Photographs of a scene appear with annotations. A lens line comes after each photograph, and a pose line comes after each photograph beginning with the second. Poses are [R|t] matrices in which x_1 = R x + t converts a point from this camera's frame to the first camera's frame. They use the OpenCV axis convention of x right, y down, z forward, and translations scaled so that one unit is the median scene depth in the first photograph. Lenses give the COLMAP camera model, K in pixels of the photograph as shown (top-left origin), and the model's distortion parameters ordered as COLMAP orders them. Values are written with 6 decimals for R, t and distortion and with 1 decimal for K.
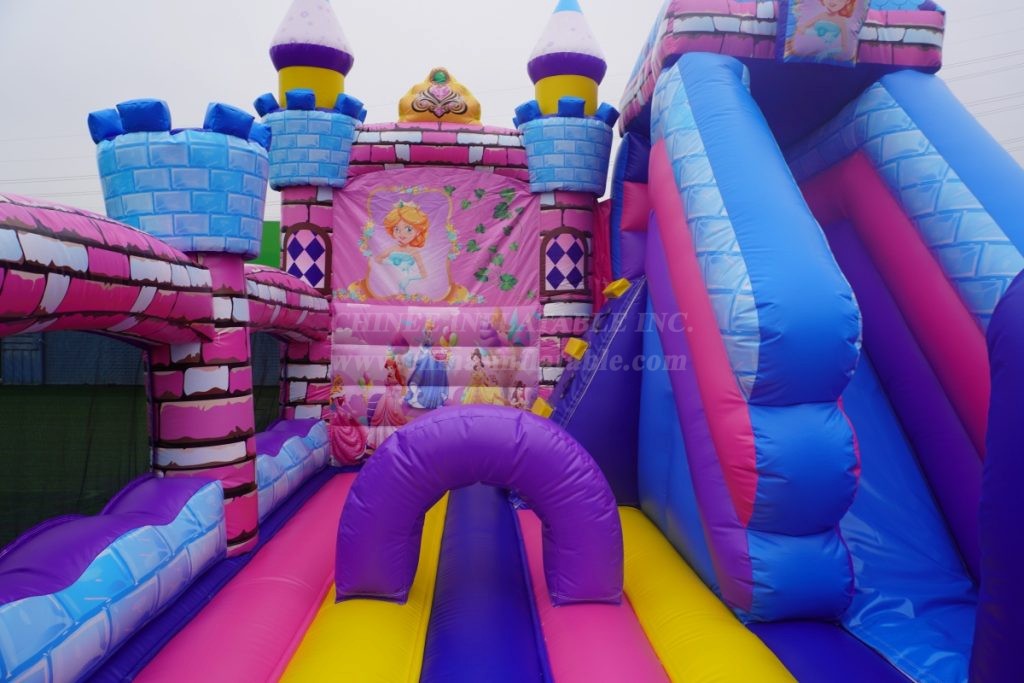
lens RADIAL K [[700.2, 0, 512.0], [0, 700.2, 341.5], [0, 0, 1]] dist [-0.033510, 0.000632]
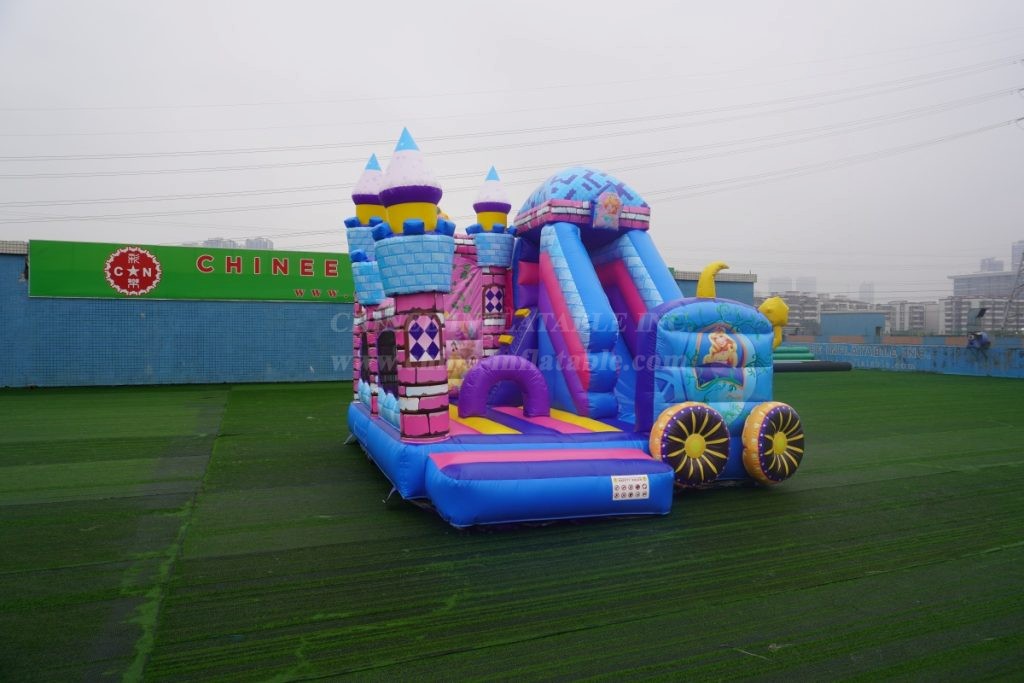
lens RADIAL K [[676.5, 0, 515.0], [0, 676.5, 341.8], [0, 0, 1]] dist [-0.002852, 0.002608]
pose [[0.959214, -0.012696, 0.282395, -0.454853], [0.015392, 0.999855, -0.007330, 0.031004], [-0.282261, 0.011378, 0.959270, -1.006198]]
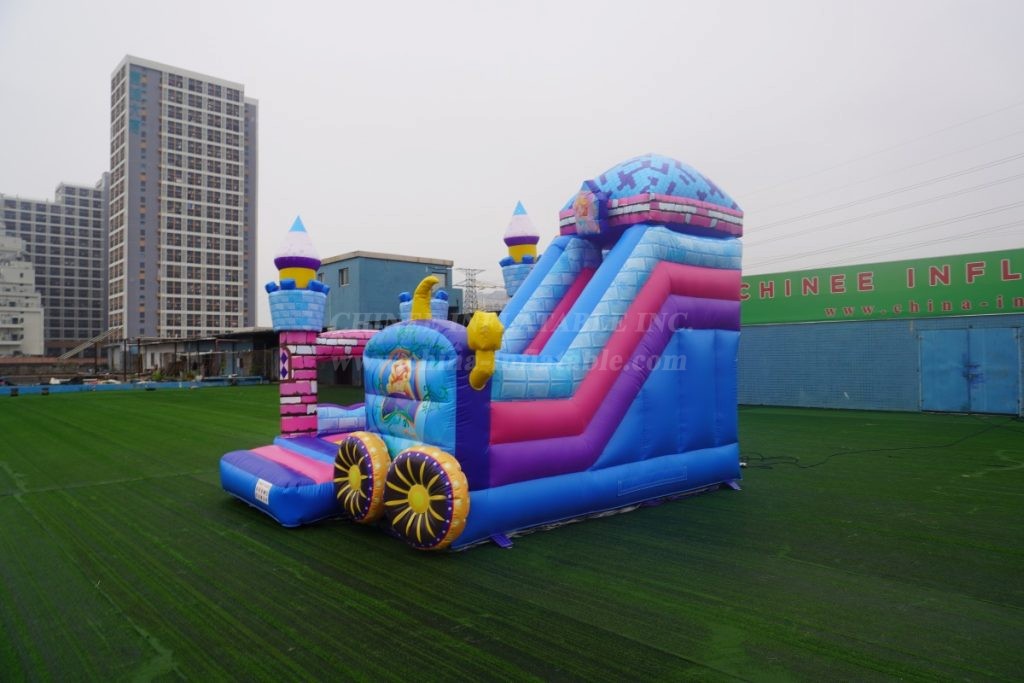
lens RADIAL K [[676.5, 0, 515.0], [0, 676.5, 341.8], [0, 0, 1]] dist [-0.002852, 0.002608]
pose [[0.582563, -0.030676, -0.812207, 1.504481], [-0.008181, 0.999016, -0.043599, 0.028398], [0.812745, 0.032044, 0.581738, -0.327440]]
